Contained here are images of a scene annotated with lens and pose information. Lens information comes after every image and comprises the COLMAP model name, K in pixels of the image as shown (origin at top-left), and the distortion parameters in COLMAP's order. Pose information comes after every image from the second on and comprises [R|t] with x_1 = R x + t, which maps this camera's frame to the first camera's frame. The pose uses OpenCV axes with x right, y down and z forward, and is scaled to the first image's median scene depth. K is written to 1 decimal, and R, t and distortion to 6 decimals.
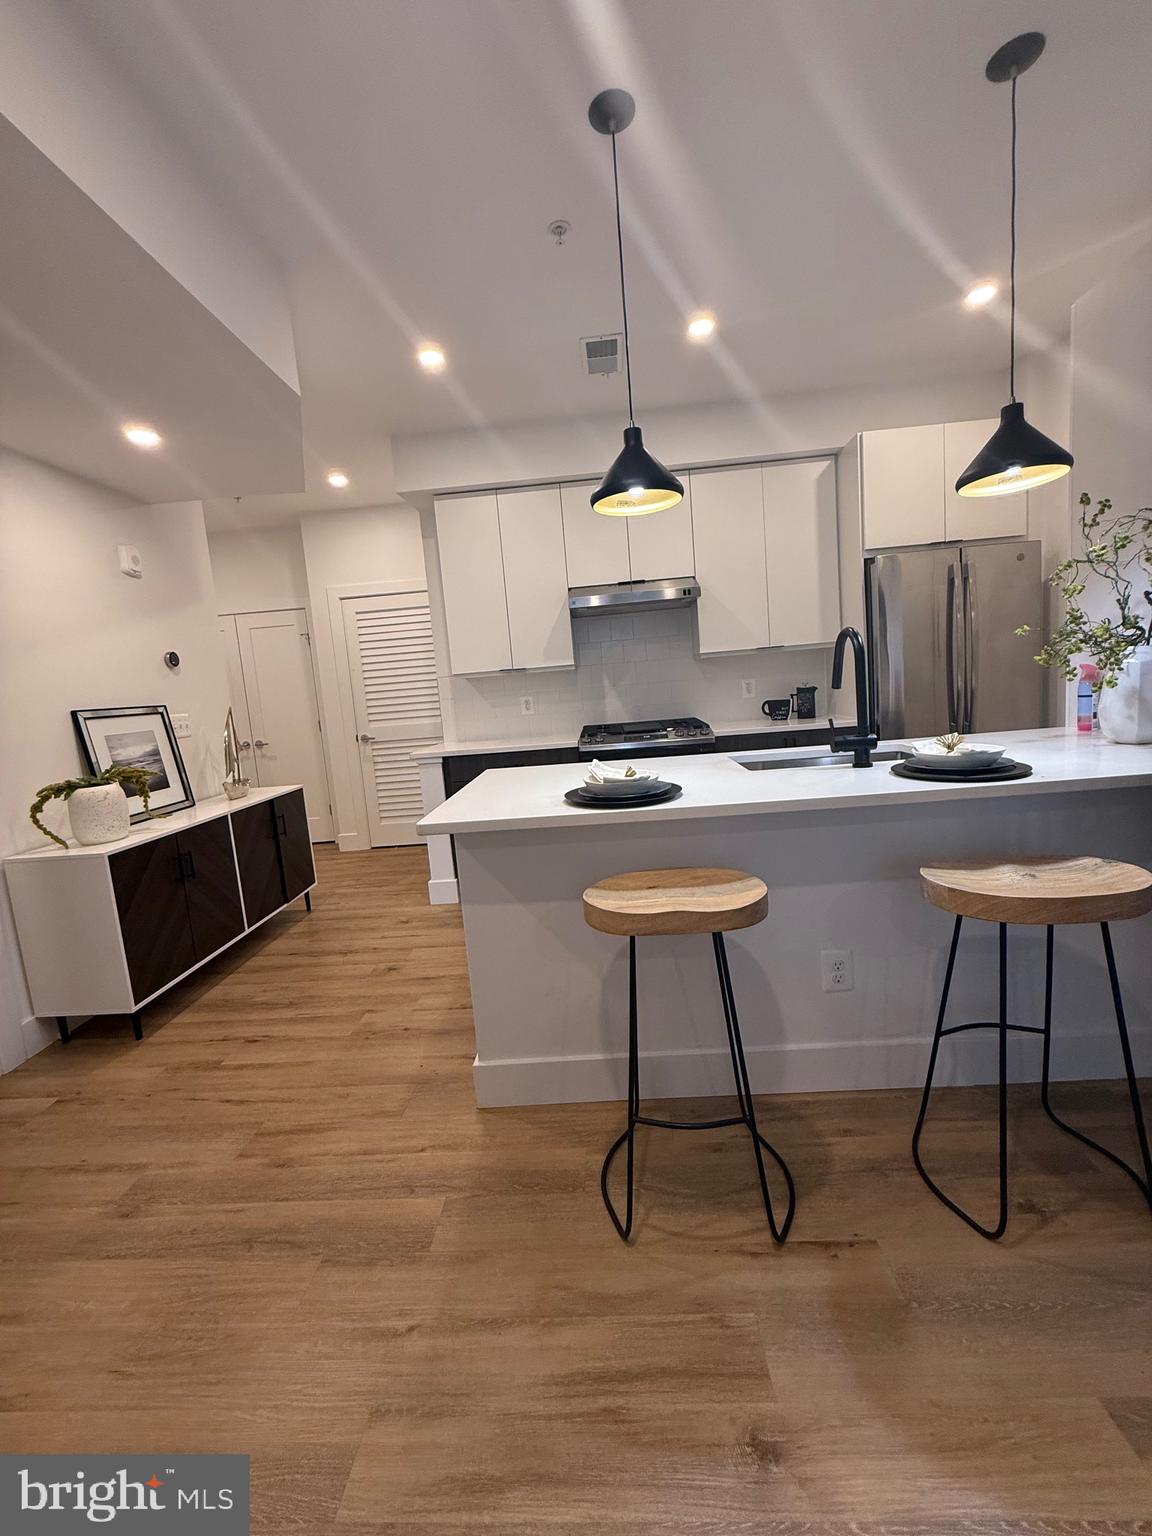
lens RADIAL K [[611.0, 0, 577.2], [0, 611.0, 762.8], [0, 0, 1]] dist [-0.000198, 0.000028]
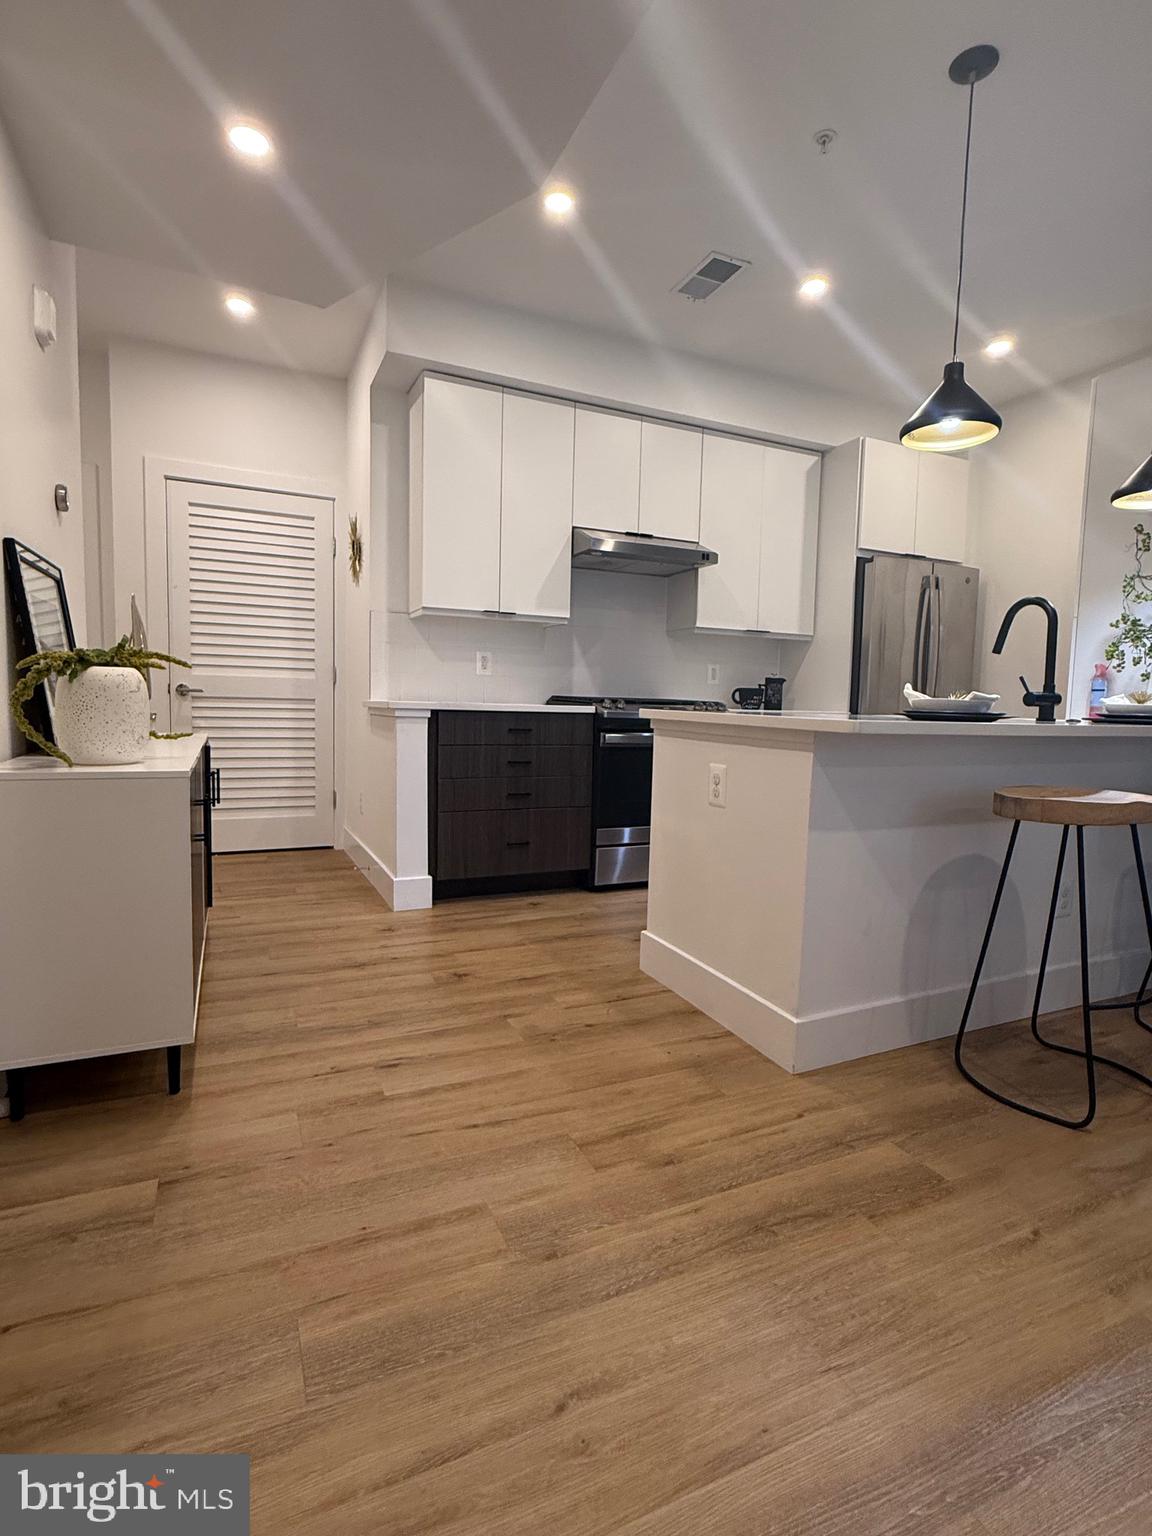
lens RADIAL K [[753.3, 0, 576.0], [0, 753.3, 768.0], [0, 0, 1]] dist [-0.001834, 0.000426]
pose [[0.882125, 0.060861, 0.467067, -0.563988], [-0.038003, 0.997580, -0.058215, 0.124765], [-0.469480, 0.033603, 0.882304, 0.117585]]
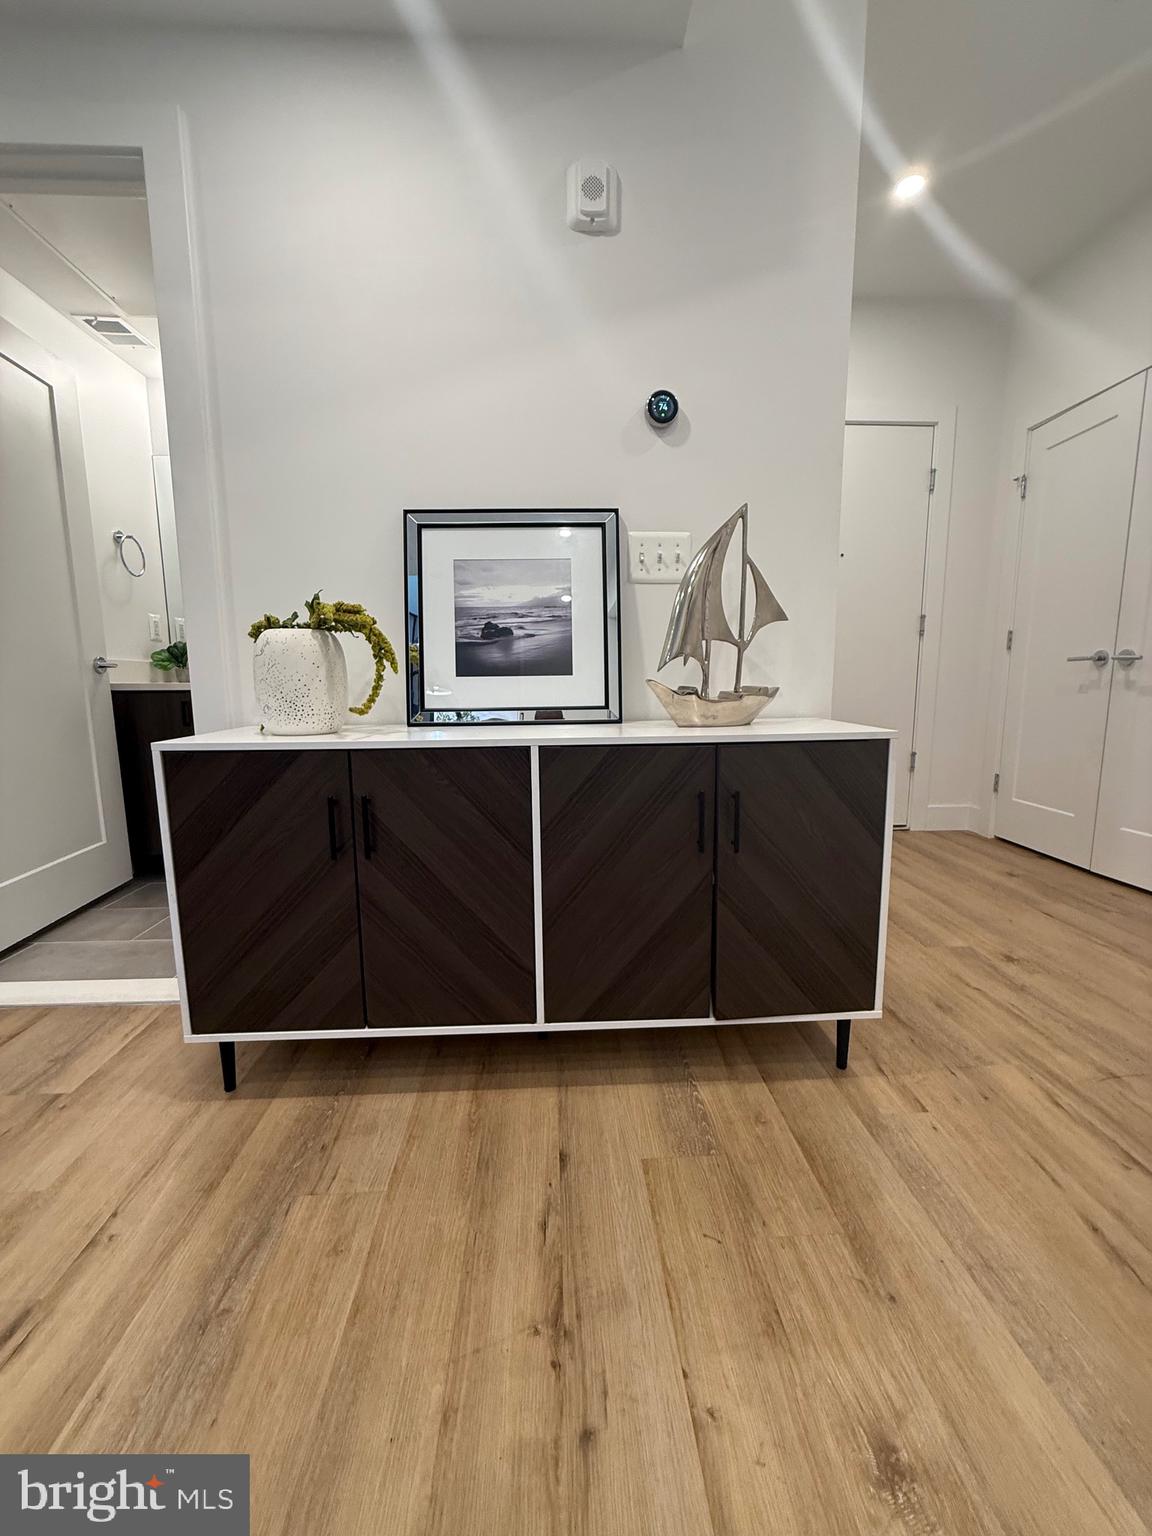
lens RADIAL K [[611.0, 0, 577.2], [0, 611.0, 762.8], [0, 0, 1]] dist [-0.000198, 0.000028]
pose [[0.095761, 0.214507, -0.972017, -0.160042], [-0.124186, 0.971450, 0.202147, 0.008040], [0.987627, 0.101353, 0.119666, 0.934920]]
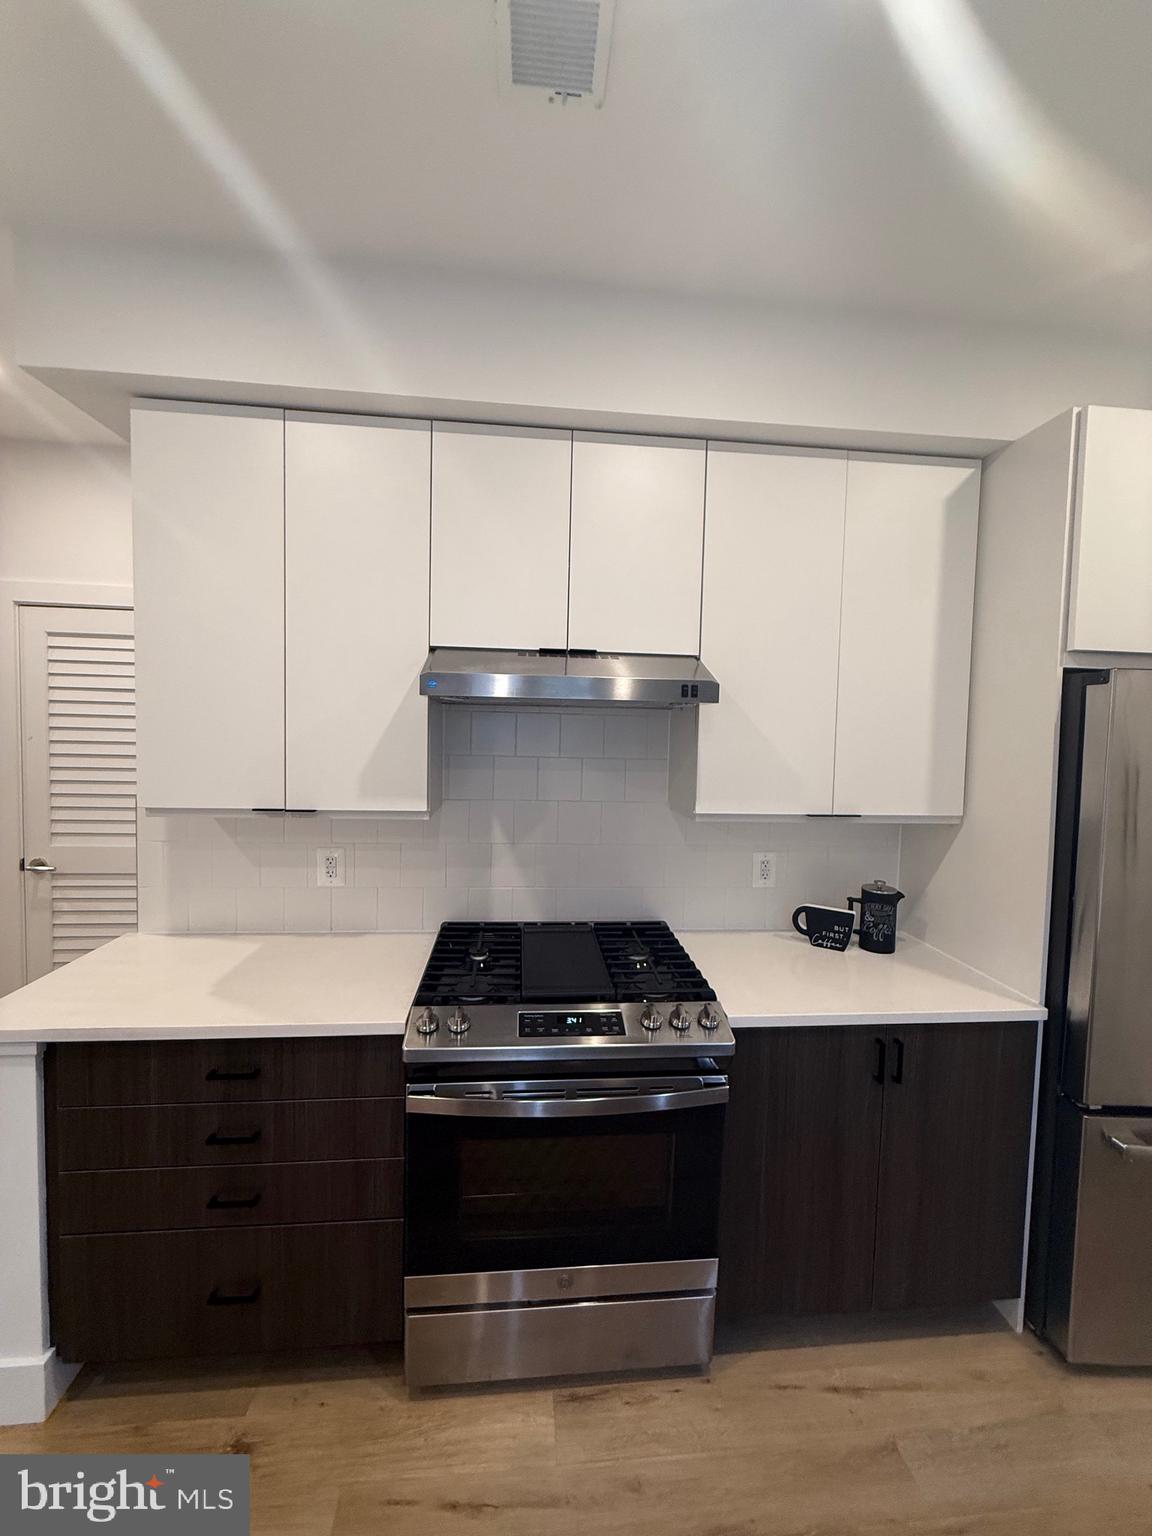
lens RADIAL K [[611.0, 0, 577.2], [0, 611.0, 762.8], [0, 0, 1]] dist [-0.000198, 0.000028]
pose [[0.983807, 0.099095, 0.149346, 0.040690], [-0.087486, 0.992751, -0.082414, -0.204978], [-0.156430, 0.068013, 0.985345, 0.645189]]
